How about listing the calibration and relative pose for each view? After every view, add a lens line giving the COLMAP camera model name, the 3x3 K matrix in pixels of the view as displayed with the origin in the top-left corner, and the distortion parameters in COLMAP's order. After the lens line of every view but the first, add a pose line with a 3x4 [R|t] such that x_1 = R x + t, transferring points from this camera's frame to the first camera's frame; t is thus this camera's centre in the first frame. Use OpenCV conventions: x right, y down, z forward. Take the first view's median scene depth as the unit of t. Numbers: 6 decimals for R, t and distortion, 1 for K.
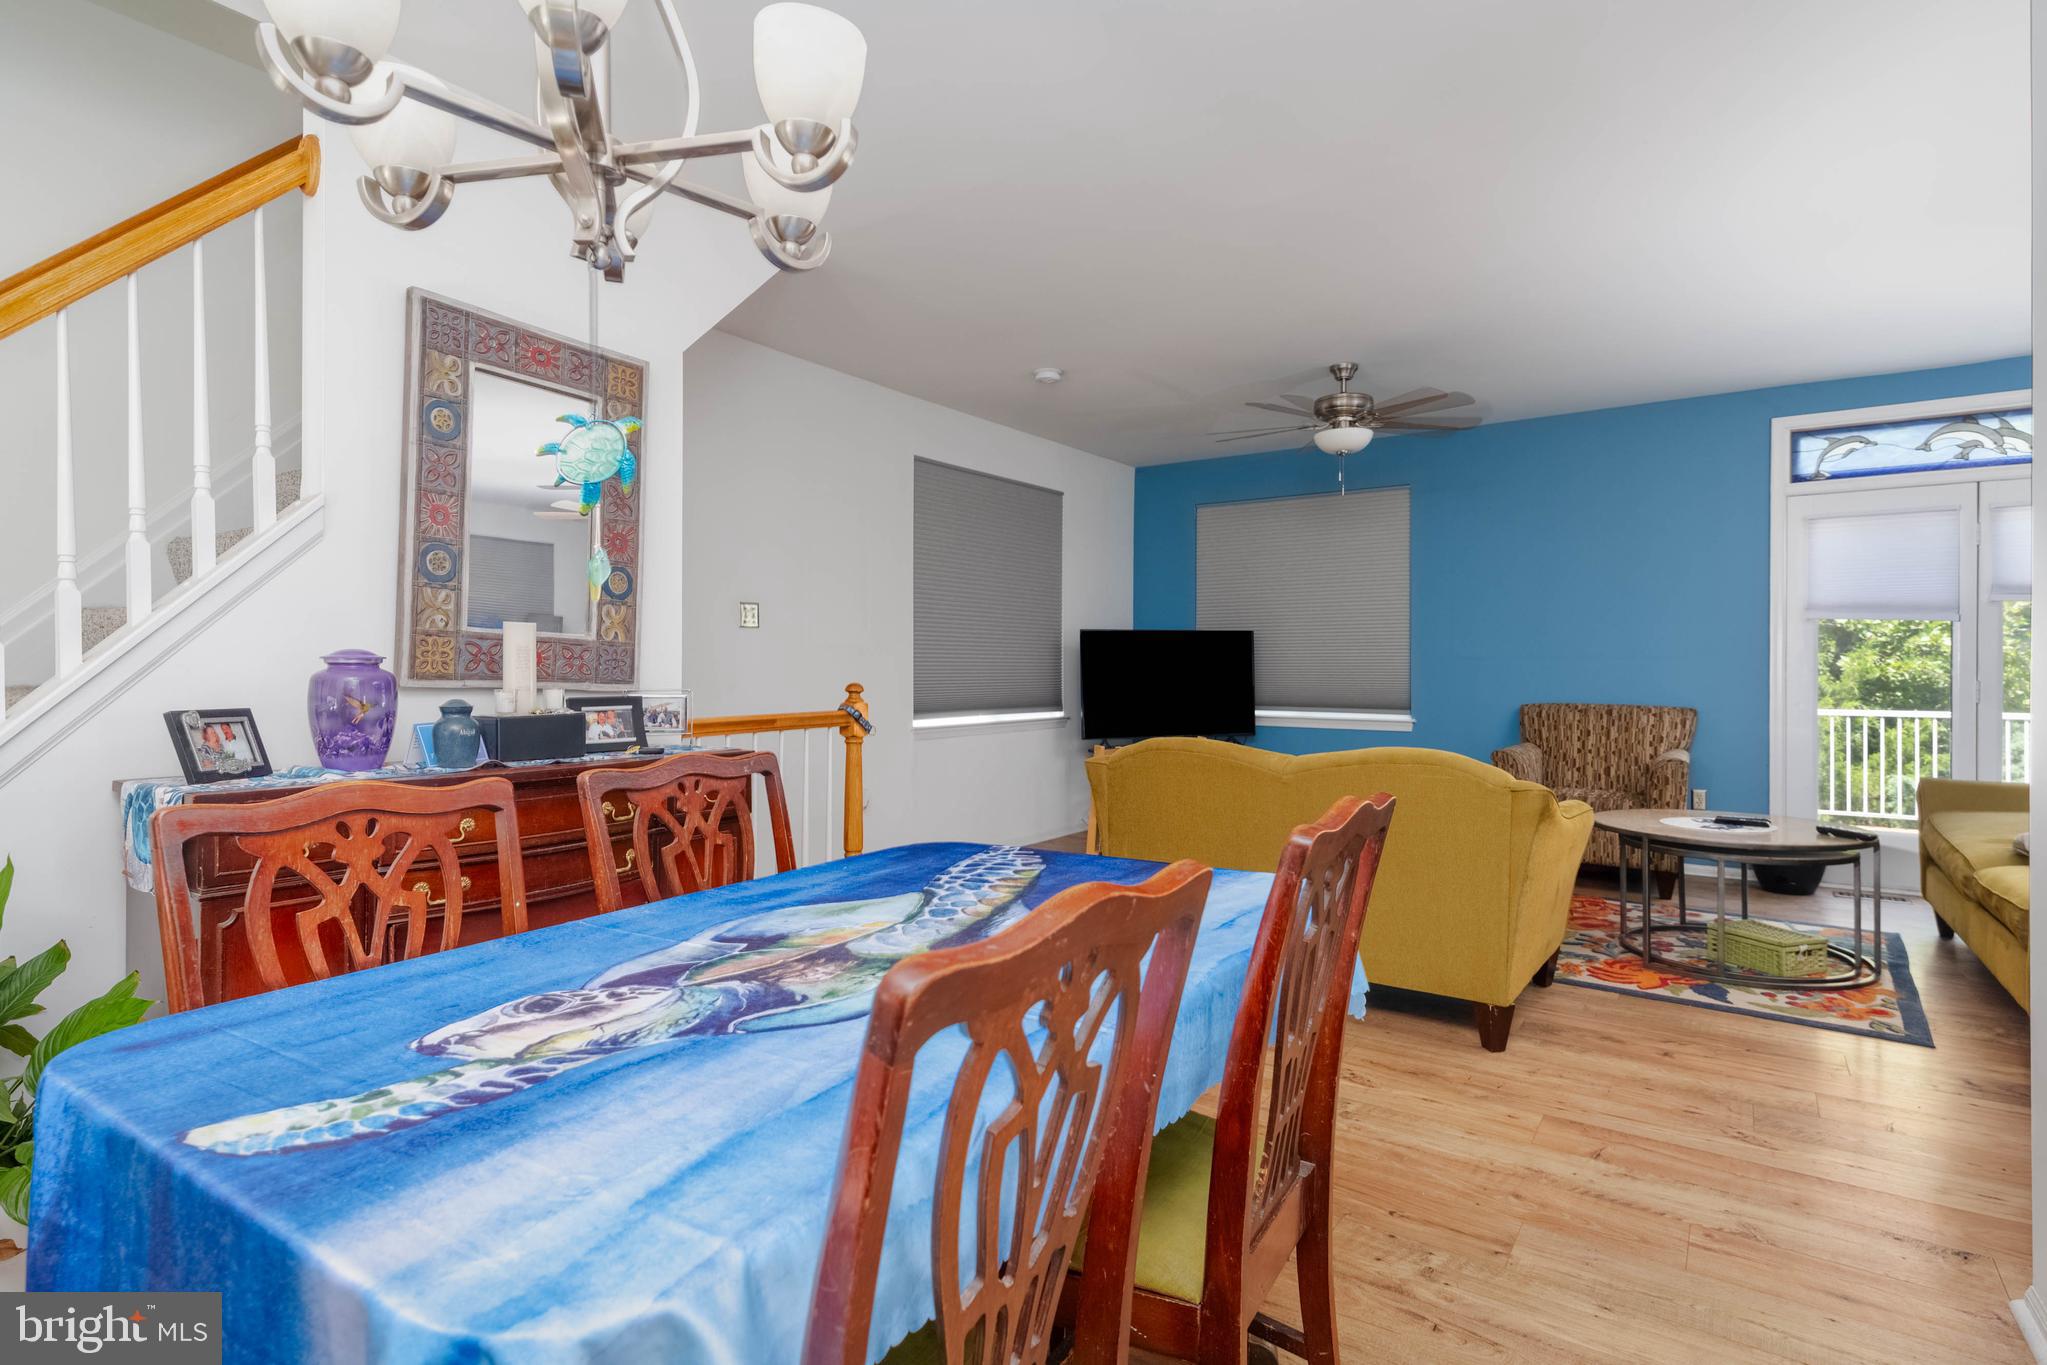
lens RADIAL K [[1022.6, 0, 1023.5], [0, 1022.6, 682.5], [0, 0, 1]] dist [-0.001888, -0.000349]
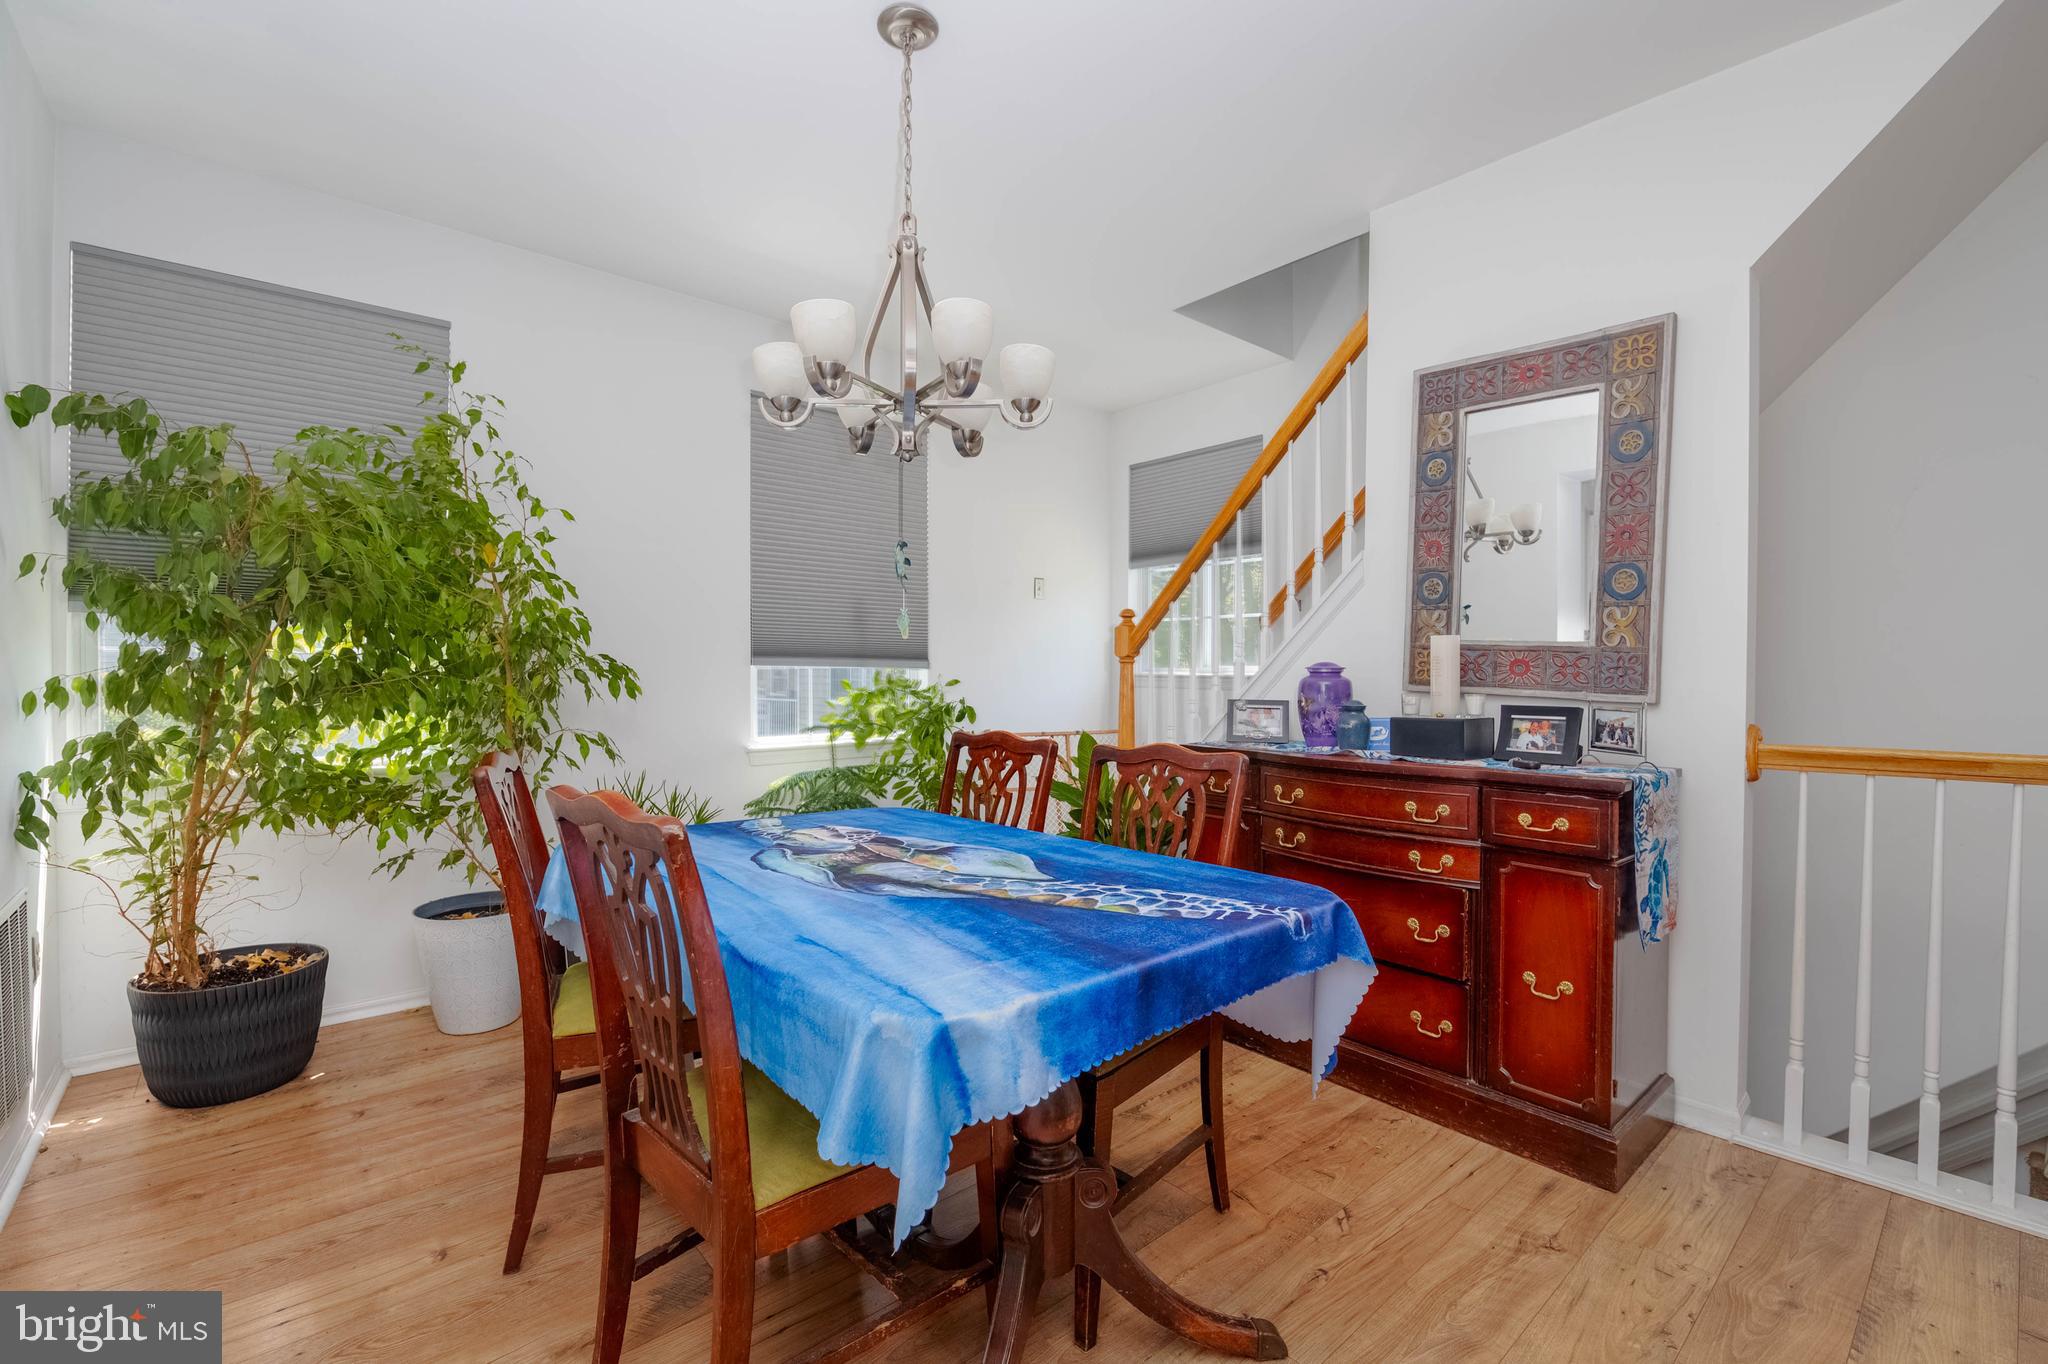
lens RADIAL K [[881.4, 0, 1024.0], [0, 881.4, 682.0], [0, 0, 1]] dist [0.003438, 0.000189]
pose [[-0.240155, 0.008743, -0.970695, 0.549531], [-0.016601, 0.999776, 0.013112, -0.012127], [0.970593, 0.019263, -0.239956, 0.774425]]
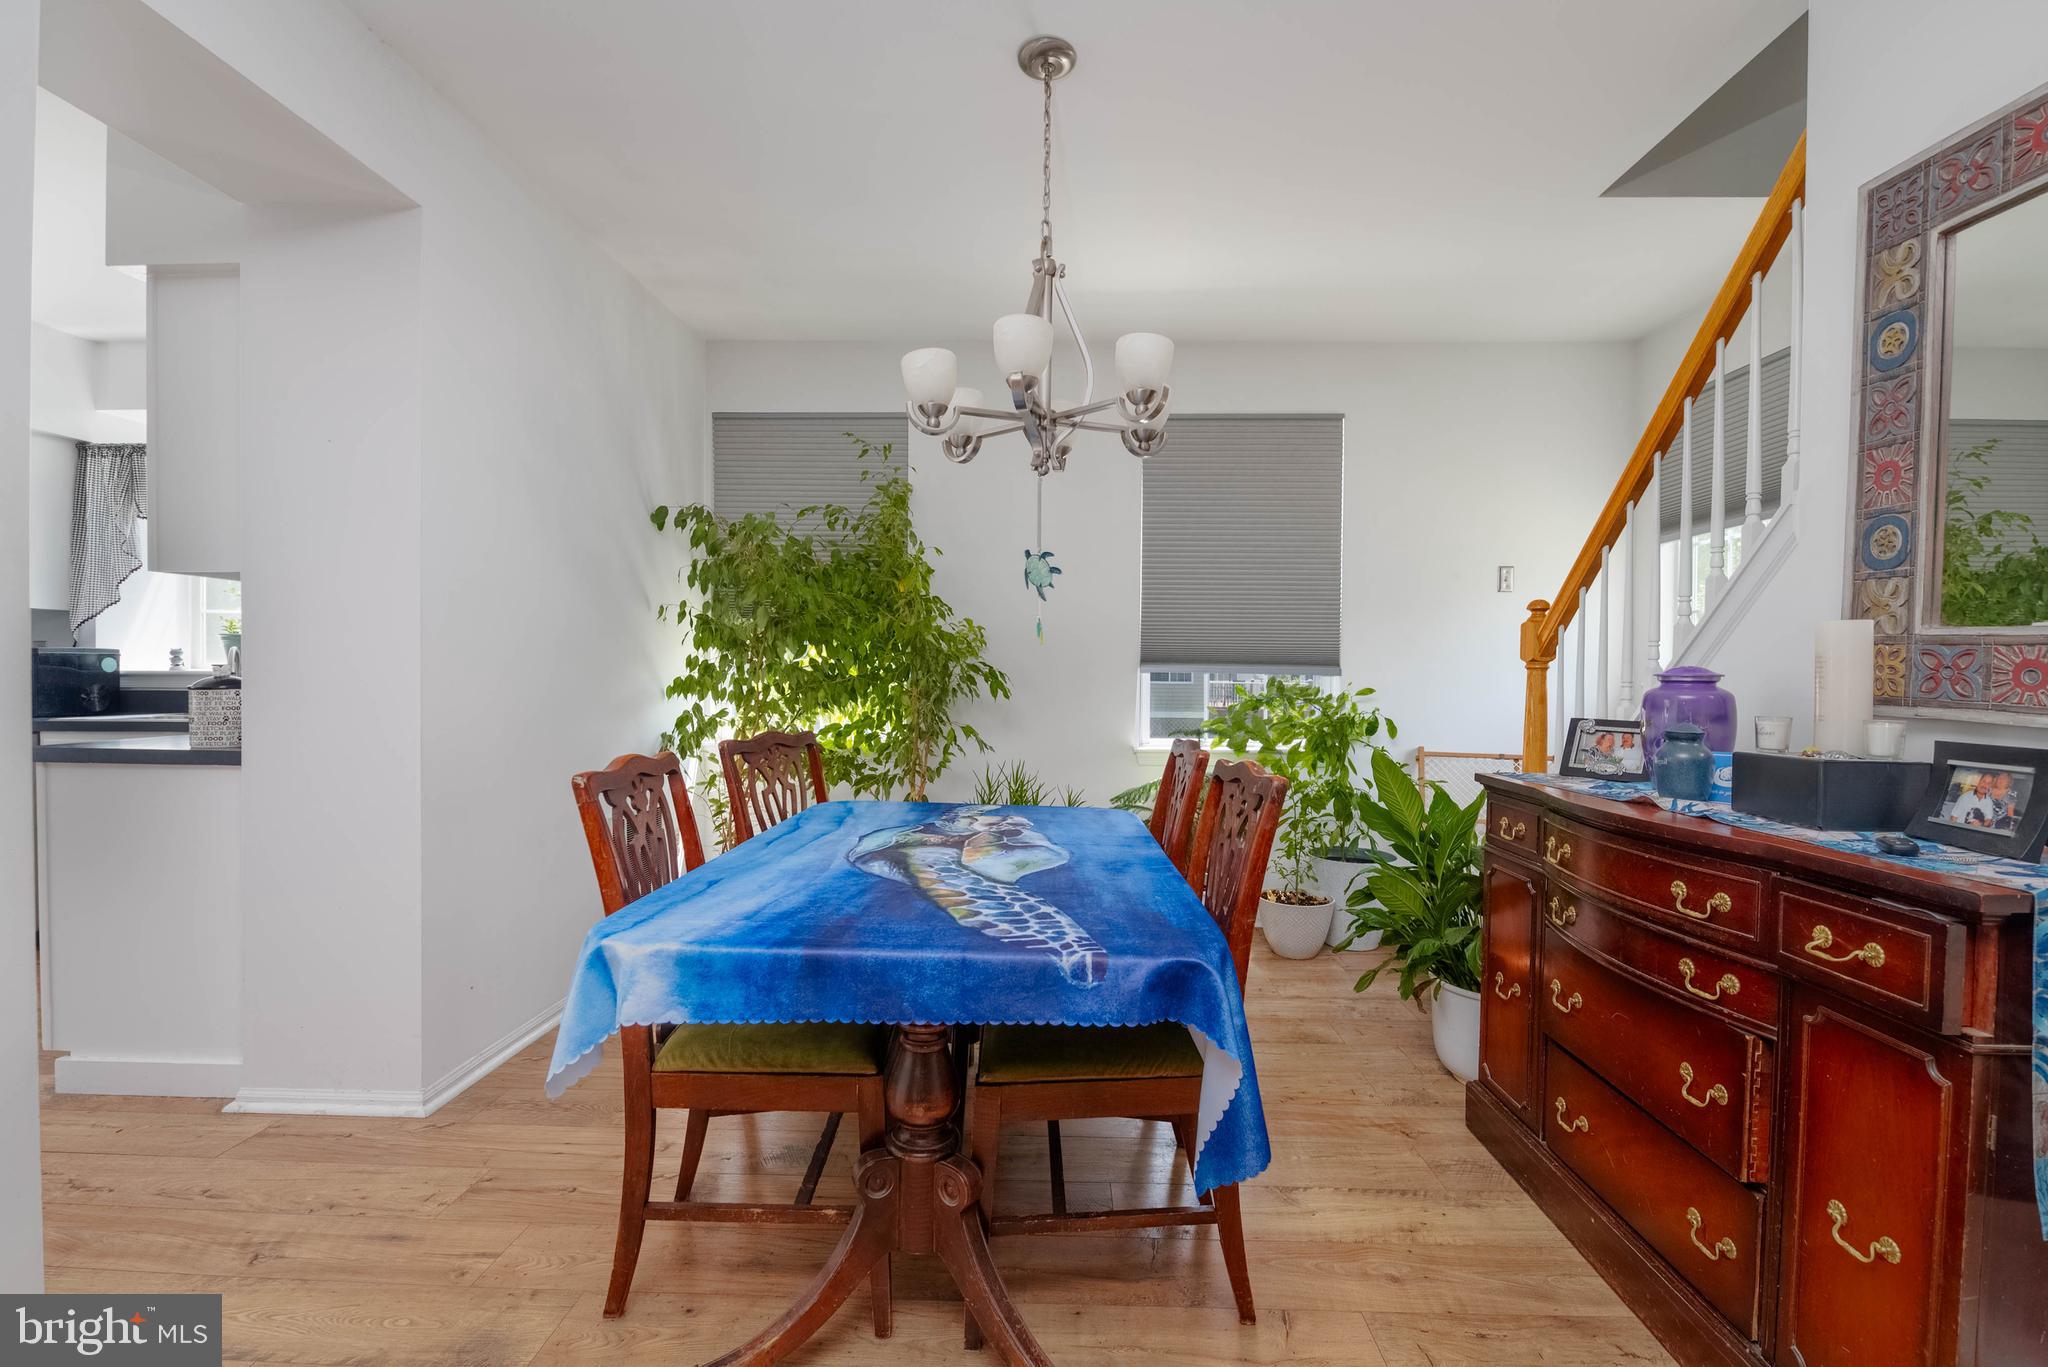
lens RADIAL K [[877.4, 0, 1020.3], [0, 877.4, 691.4], [0, 0, 1]] dist [0.000306, -0.004911]
pose [[-0.837181, -0.000867, -0.546926, 0.270620], [-0.019244, 0.999426, 0.027872, -0.017508], [0.546588, 0.033859, -0.836717, 1.170982]]
